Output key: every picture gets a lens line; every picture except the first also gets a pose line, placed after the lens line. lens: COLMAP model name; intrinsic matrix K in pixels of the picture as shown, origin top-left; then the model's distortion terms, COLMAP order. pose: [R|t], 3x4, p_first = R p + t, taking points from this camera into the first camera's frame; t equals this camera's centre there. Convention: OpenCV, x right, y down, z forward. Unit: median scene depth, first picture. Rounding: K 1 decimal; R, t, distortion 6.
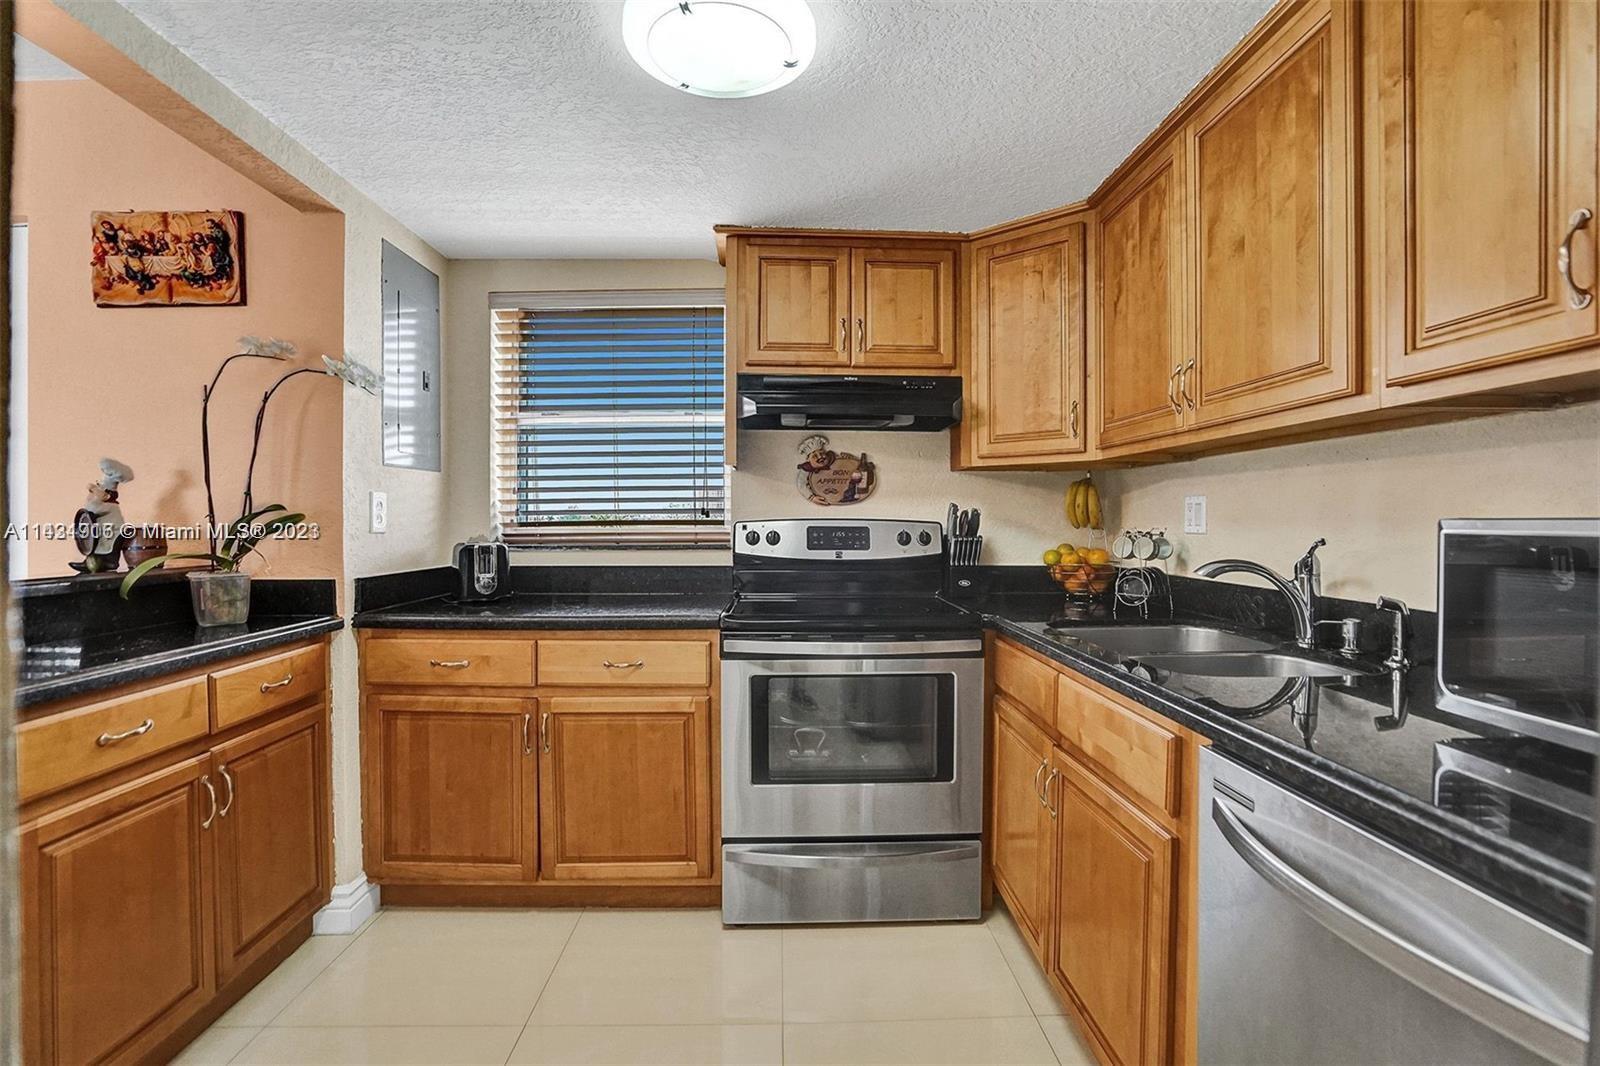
lens RADIAL K [[750.8, 0, 800.0], [0, 750.8, 533.0], [0, 0, 1]] dist [-0.056691, 0.022897]
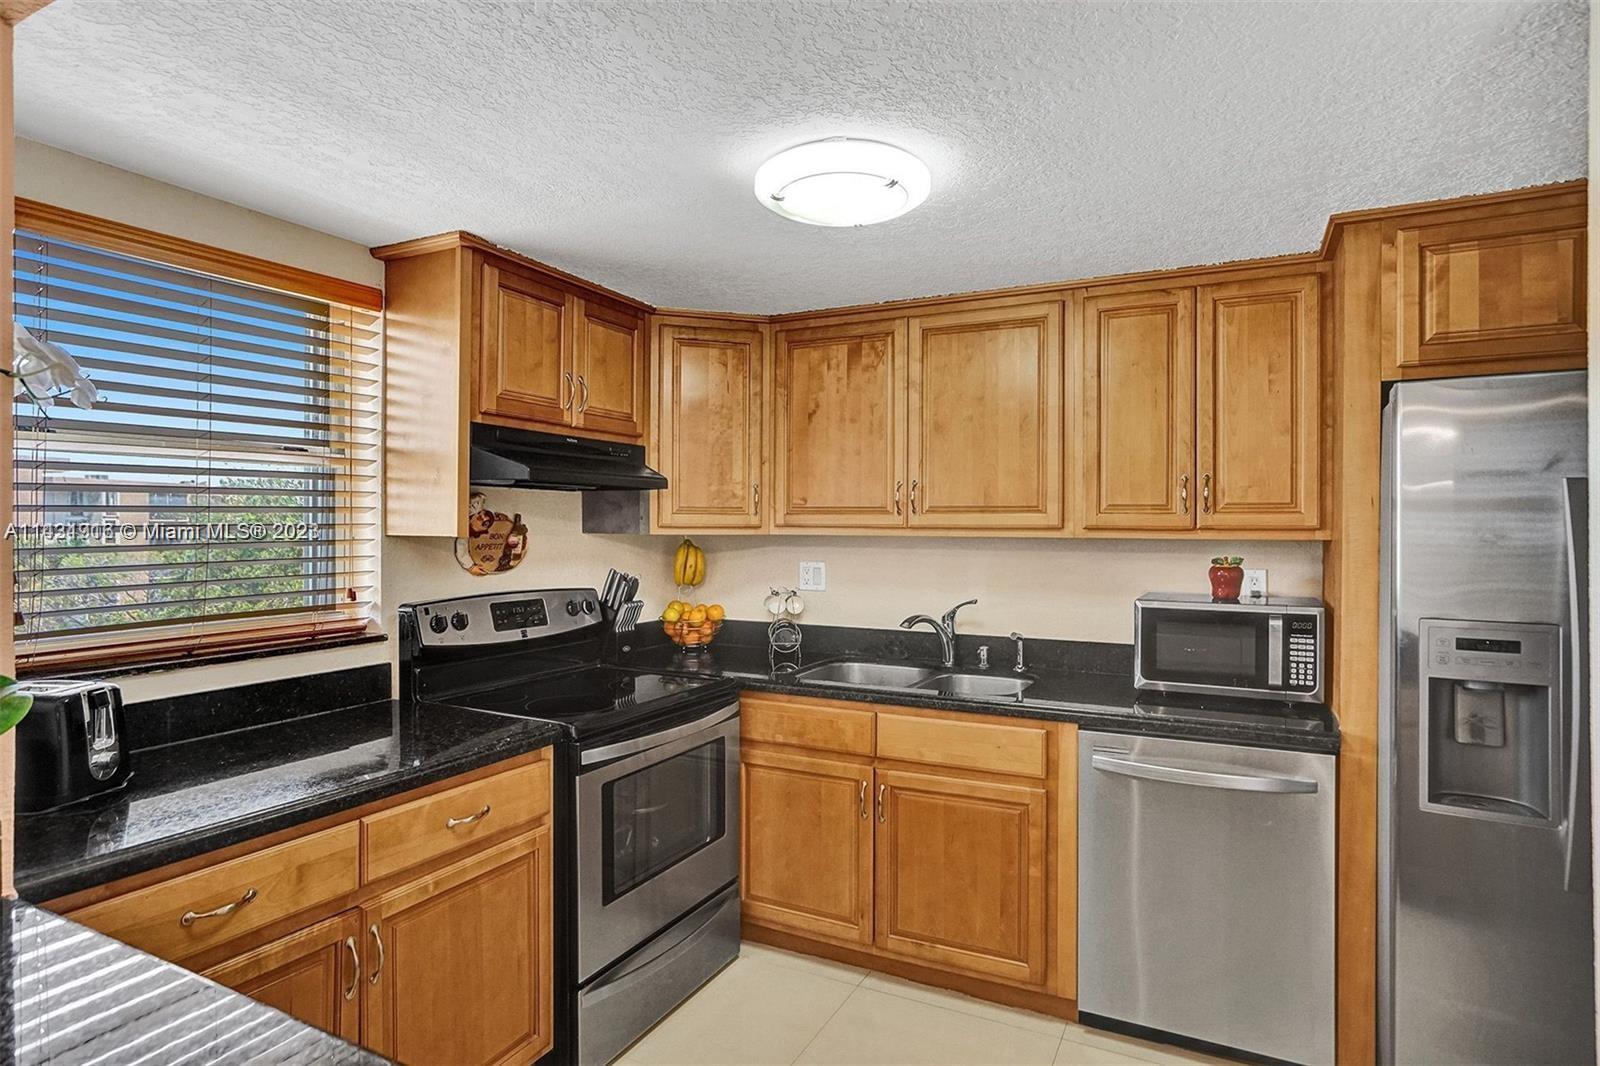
lens RADIAL K [[879.5, 0, 799.3], [0, 879.5, 531.0], [0, 0, 1]] dist [-0.000221, -0.000083]
pose [[0.486610, -0.006092, 0.873598, -0.864688], [0.013185, 0.999913, -0.000371, -0.108413], [-0.873520, 0.011699, 0.486648, 0.282539]]
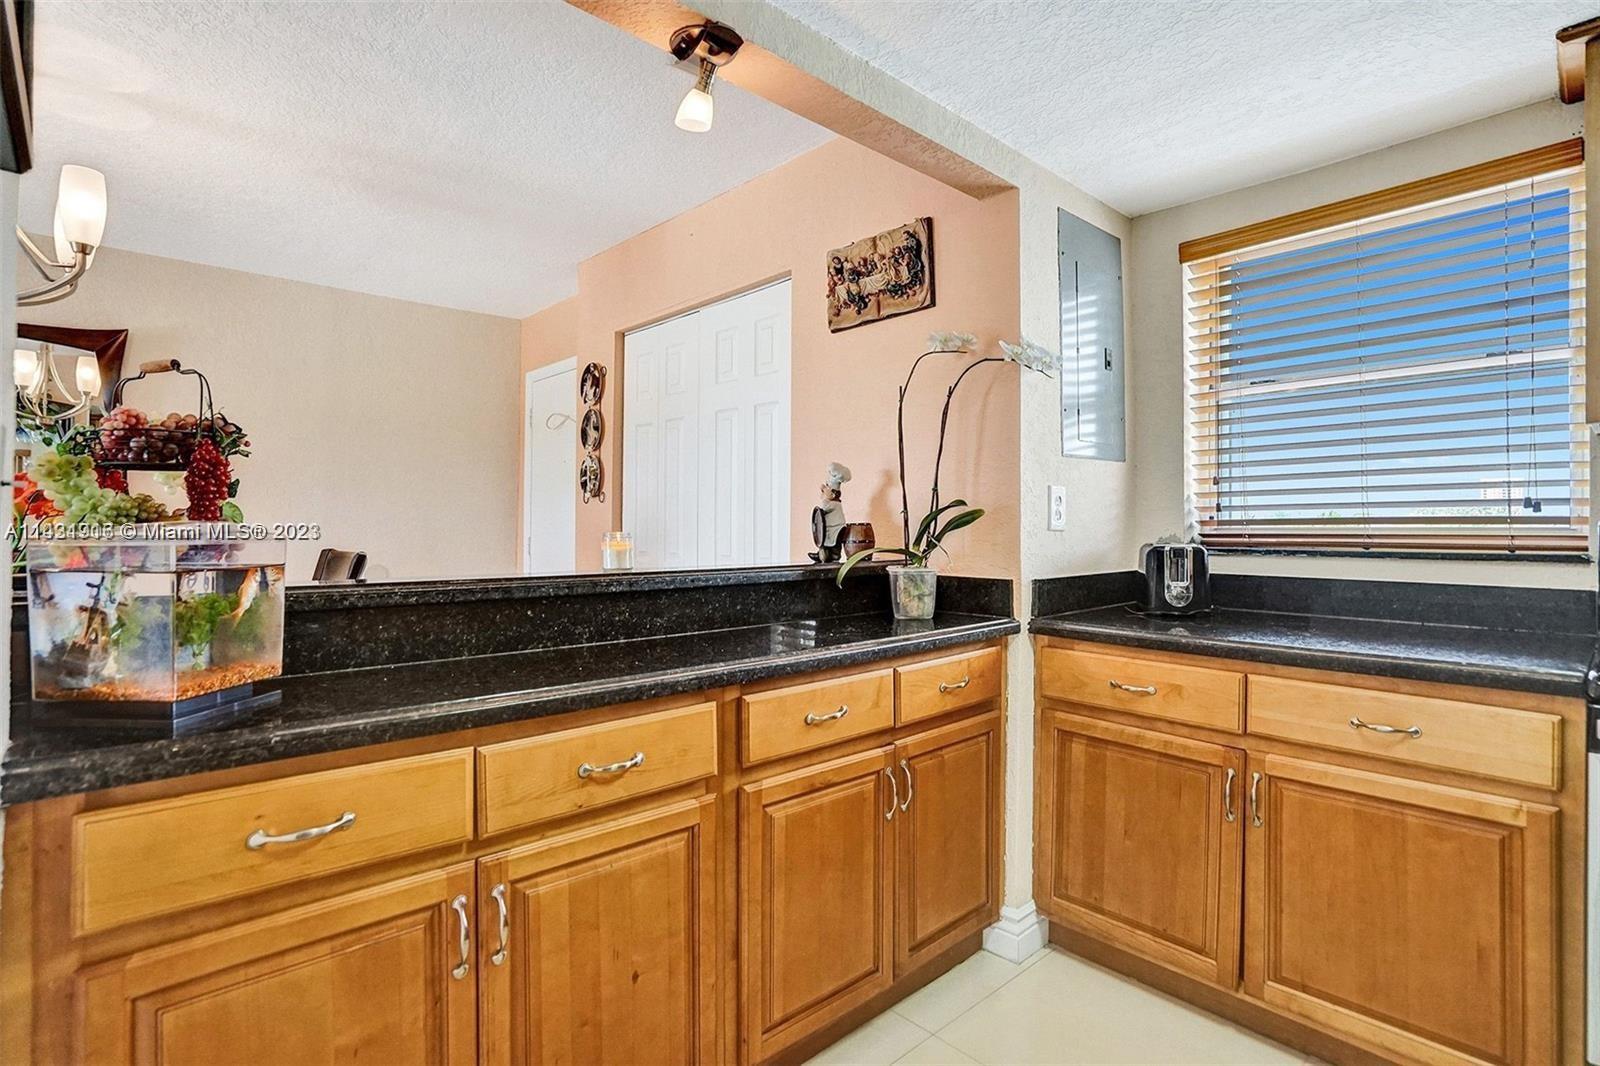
lens RADIAL K [[784.0, 0, 791.8], [0, 784.0, 514.6], [0, 0, 1]] dist [-0.062285, 0.029863]
pose [[0.652055, -0.005558, -0.758152, -0.063083], [-0.013584, 0.999727, -0.019012, 0.003072], [0.758050, 0.022695, 0.651801, 0.139801]]
